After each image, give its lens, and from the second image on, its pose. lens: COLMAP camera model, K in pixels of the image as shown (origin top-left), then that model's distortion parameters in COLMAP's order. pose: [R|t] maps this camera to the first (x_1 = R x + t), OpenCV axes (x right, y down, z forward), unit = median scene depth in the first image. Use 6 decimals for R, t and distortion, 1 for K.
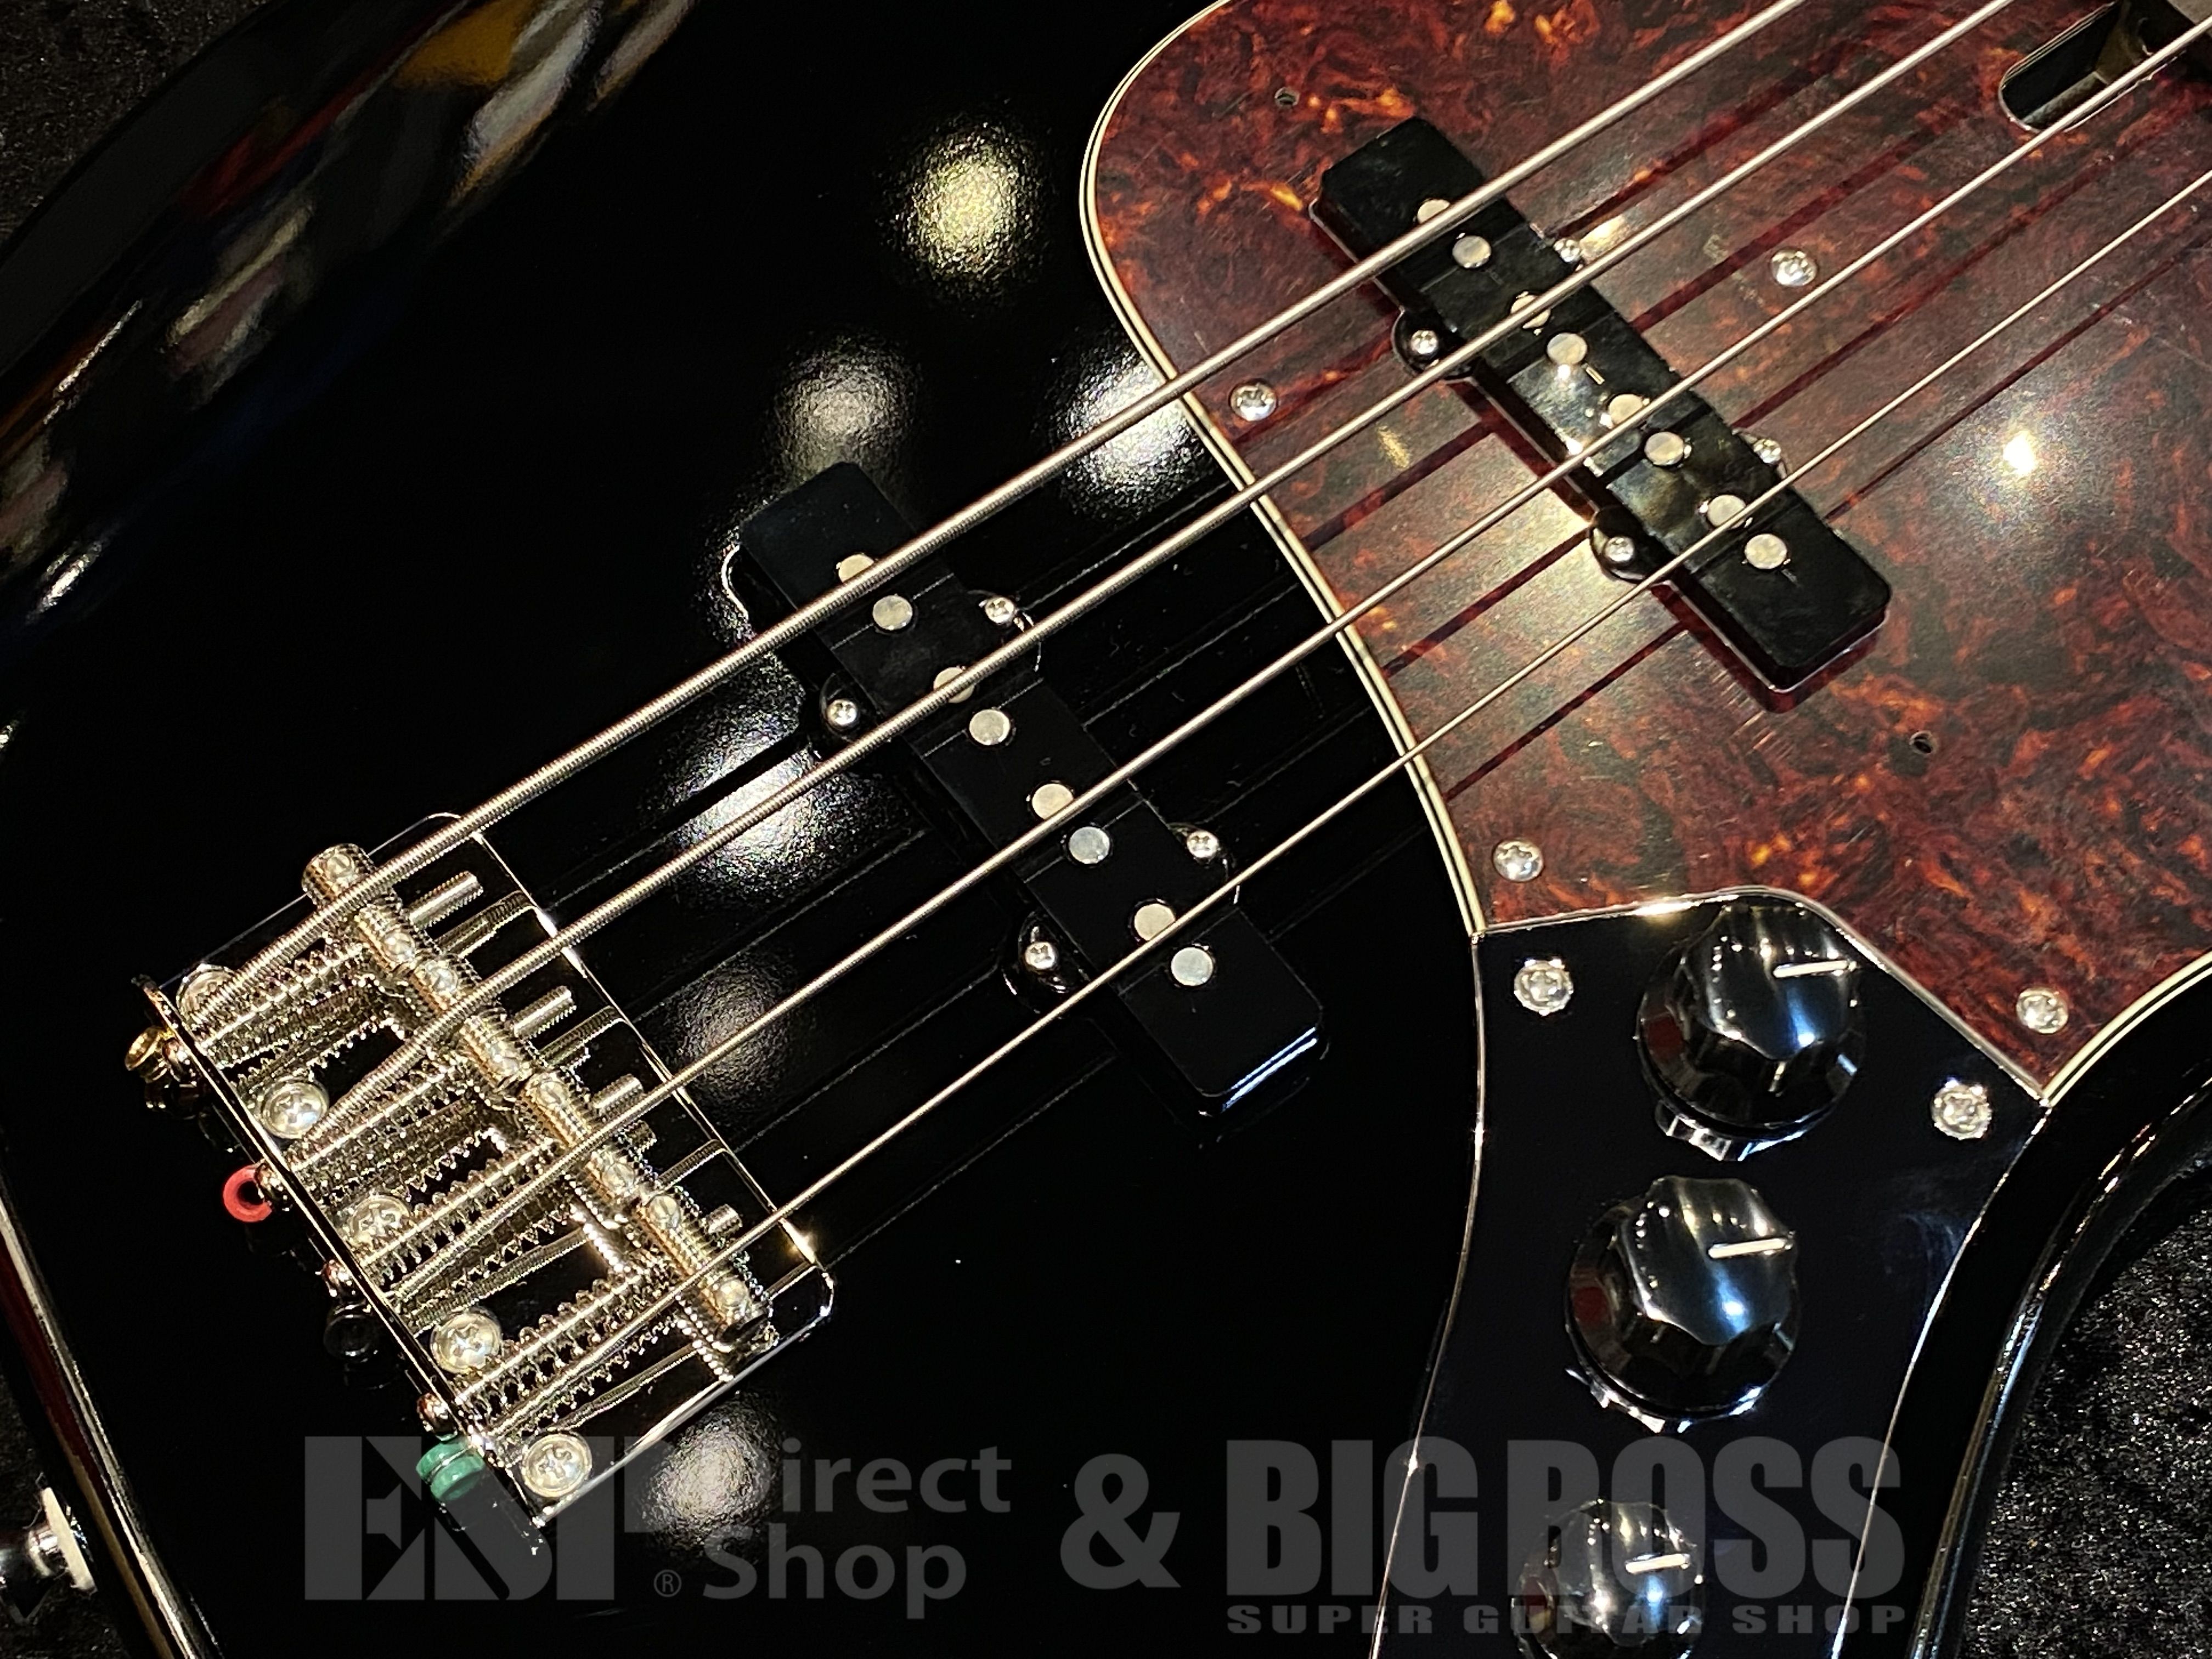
lens RADIAL K [[3726.4, 0, 1106.0], [0, 3726.4, 829.5], [0, 0, 1]] dist [0.106363, -0.241065]
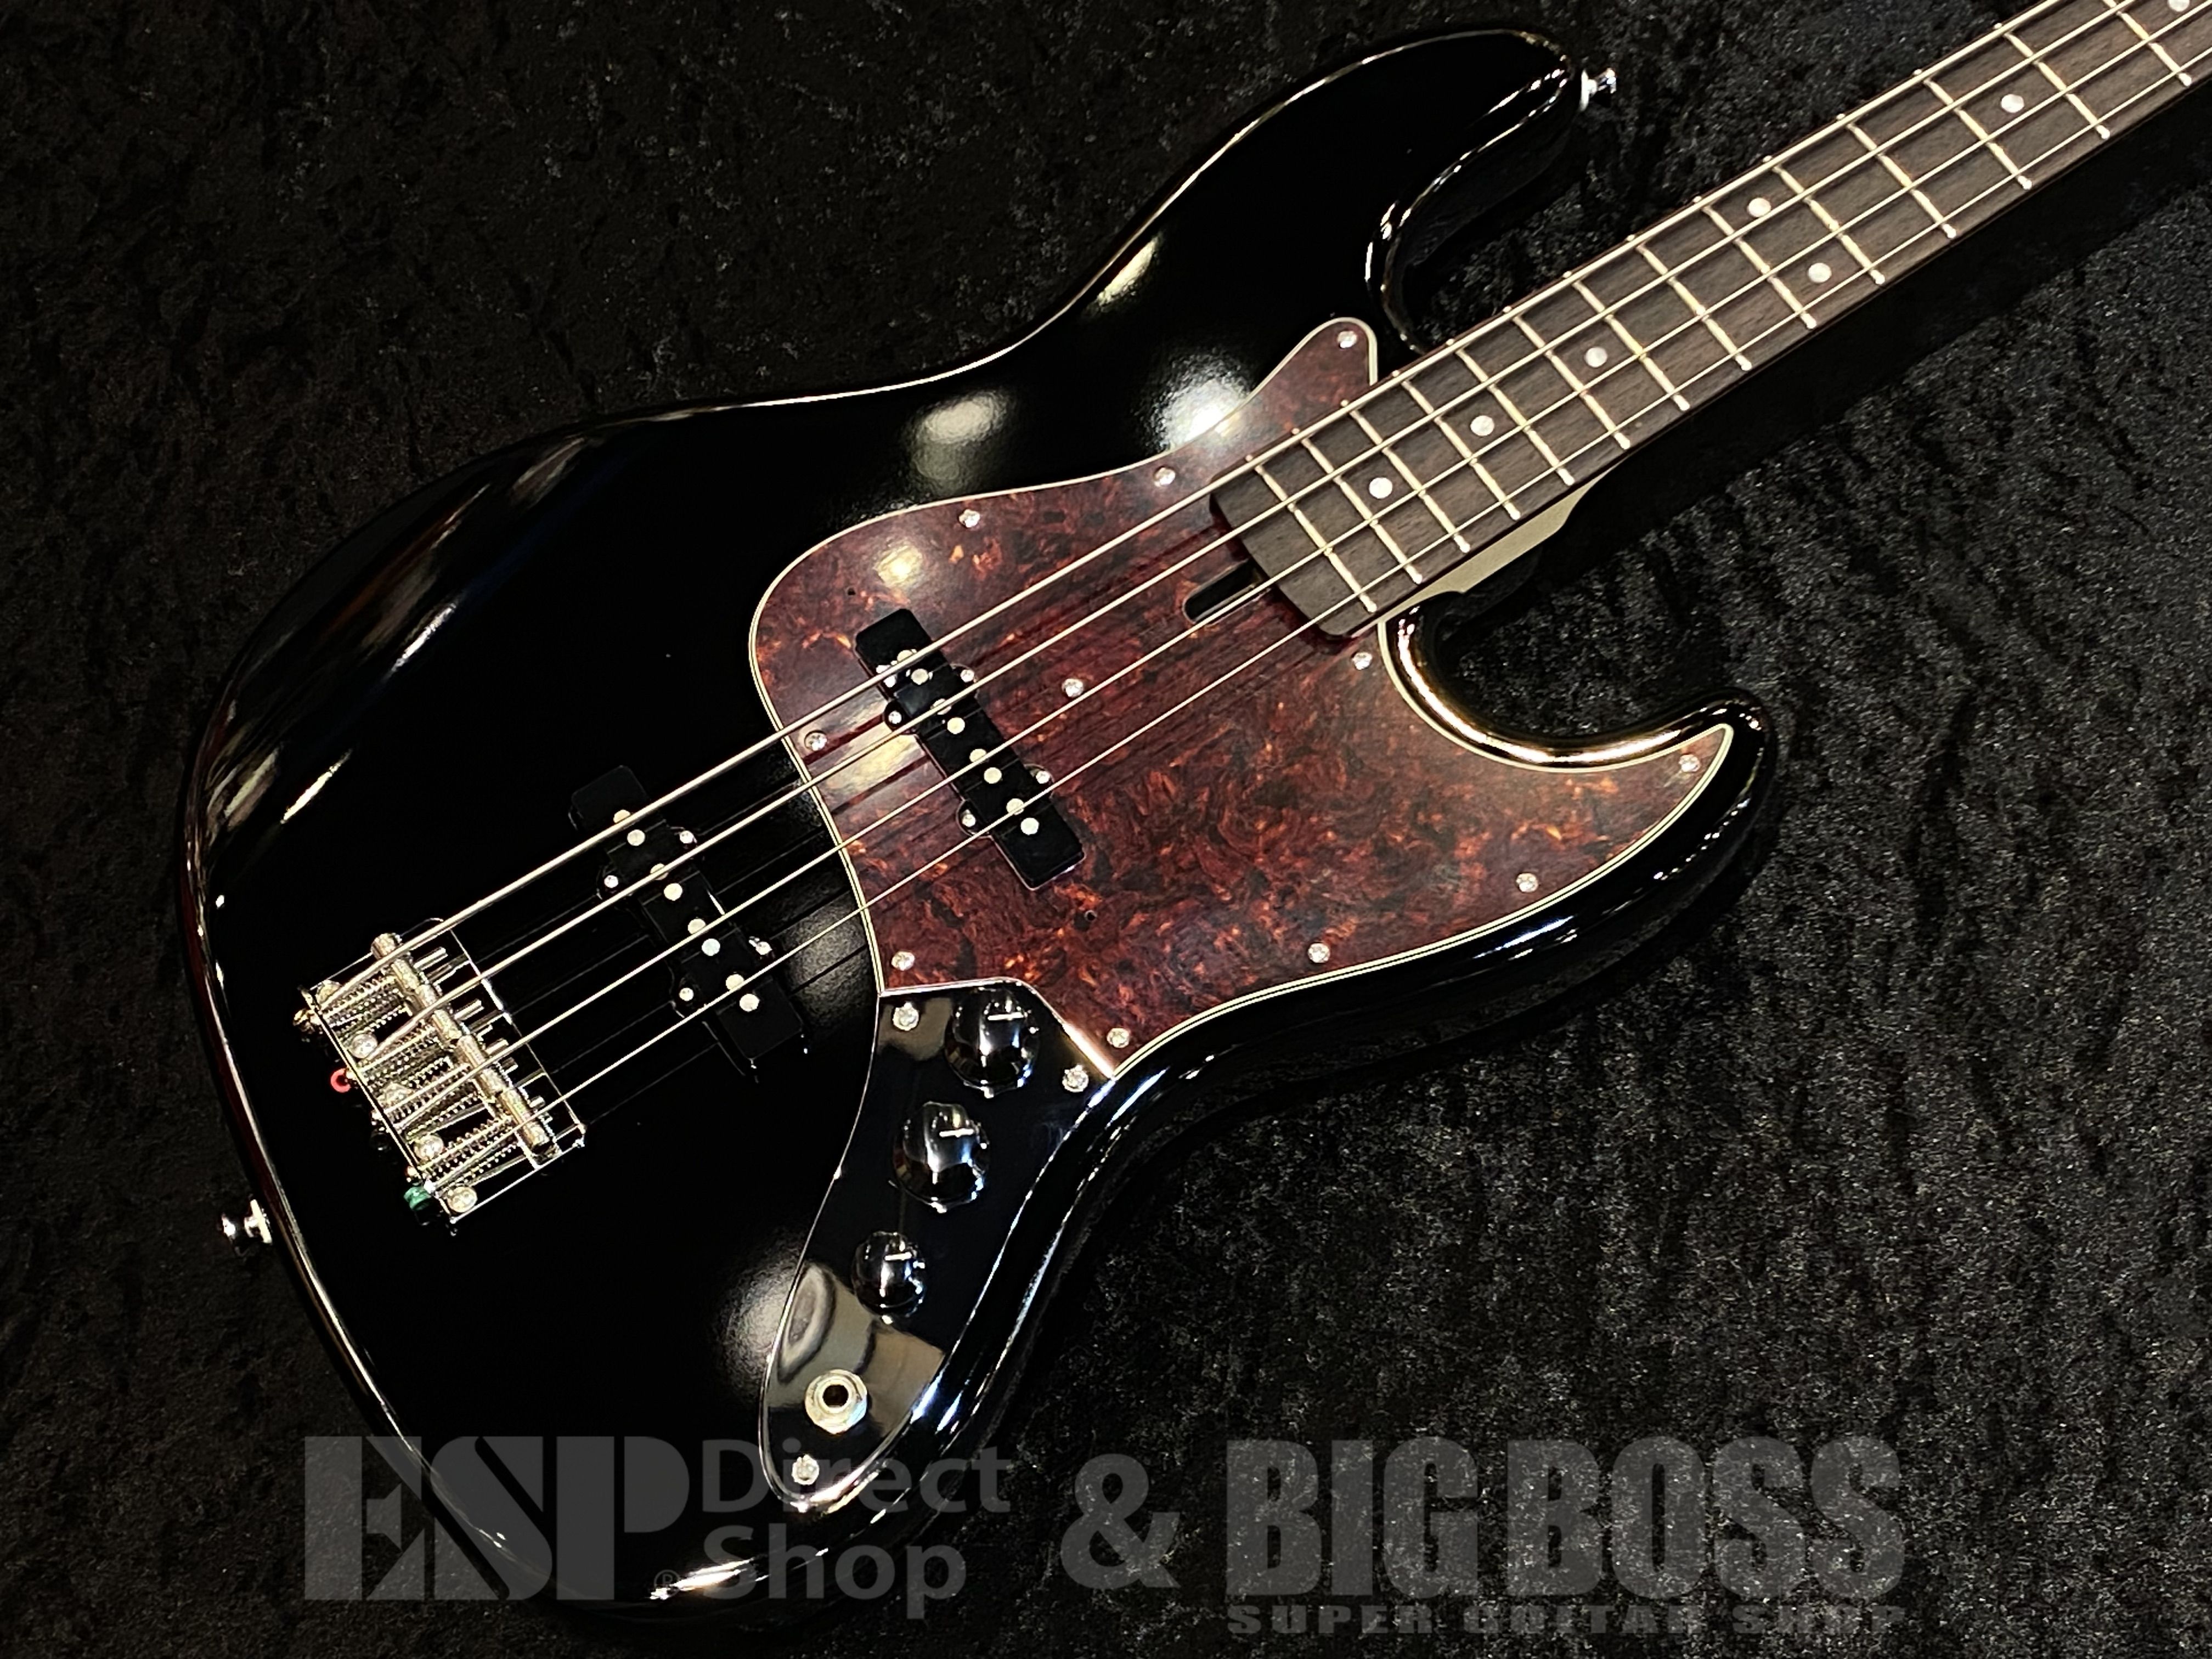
lens RADIAL K [[3533.8, 0, 1106.0], [0, 3533.8, 829.5], [0, 0, 1]] dist [0.027267, 0.059926]
pose [[0.998138, 0.045156, -0.041006, 0.326029], [-0.044361, 0.998814, 0.020086, -0.123142], [0.041864, -0.018229, 0.998957, -1.169359]]
